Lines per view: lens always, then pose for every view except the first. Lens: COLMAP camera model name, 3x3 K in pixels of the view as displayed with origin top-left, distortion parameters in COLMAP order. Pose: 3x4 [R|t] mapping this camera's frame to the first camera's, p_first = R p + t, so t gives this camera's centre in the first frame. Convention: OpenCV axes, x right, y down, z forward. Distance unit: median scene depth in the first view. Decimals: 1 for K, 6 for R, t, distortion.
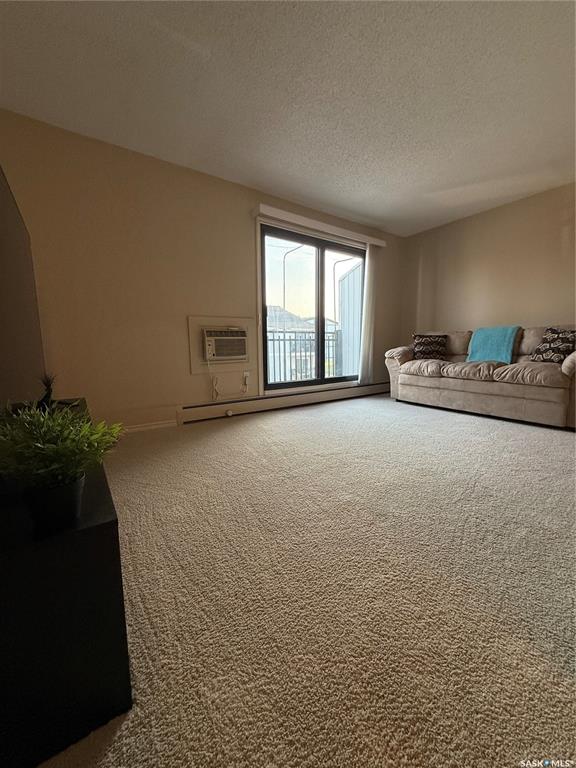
lens RADIAL K [[308.0, 0, 285.9], [0, 308.0, 384.4], [0, 0, 1]] dist [0.001974, -0.000016]
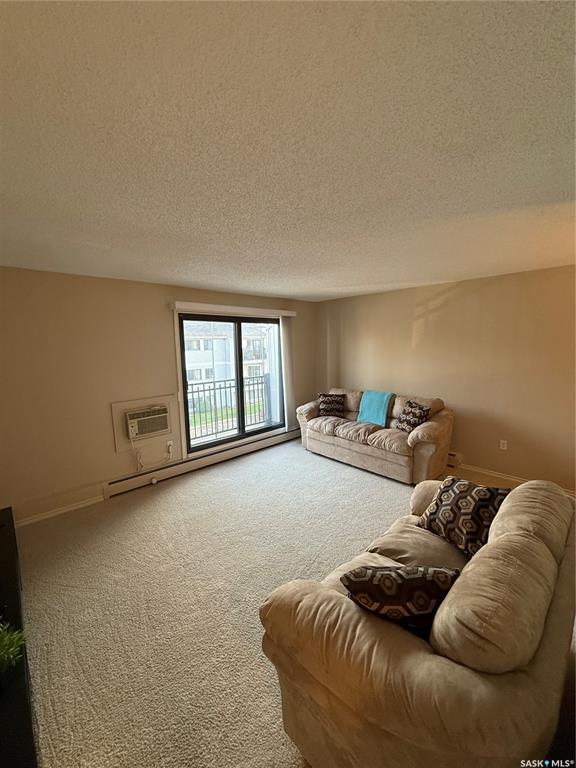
lens RADIAL K [[308.0, 0, 285.7], [0, 308.0, 385.1], [0, 0, 1]] dist [0.001974, -0.000016]
pose [[0.989759, -0.028092, 0.139960, 0.146964], [0.027930, 0.999605, 0.003124, -0.245039], [-0.139992, 0.000817, 0.990152, -0.198938]]
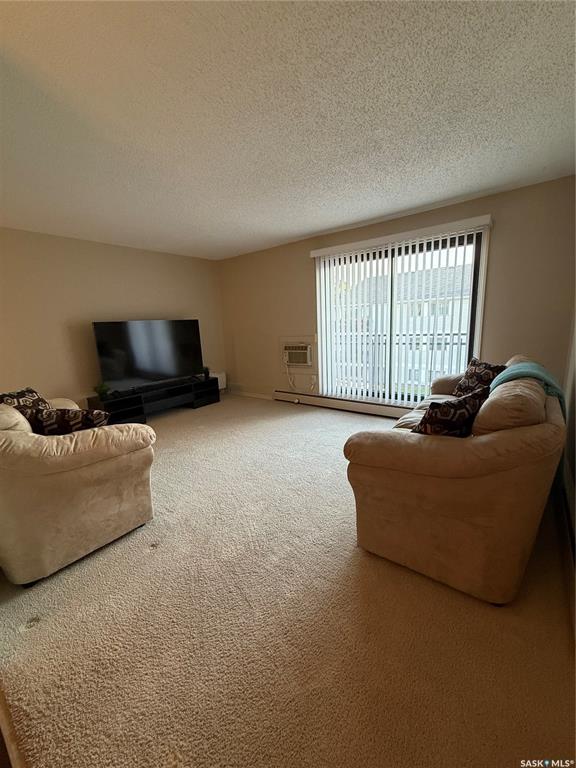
lens RADIAL K [[308.0, 0, 286.2], [0, 308.0, 383.5], [0, 0, 1]] dist [0.001974, -0.000016]
pose [[0.296208, 0.184666, -0.937102, 1.138905], [-0.087066, 0.982267, 0.166046, -0.225793], [0.951147, 0.032406, 0.307033, 0.475887]]
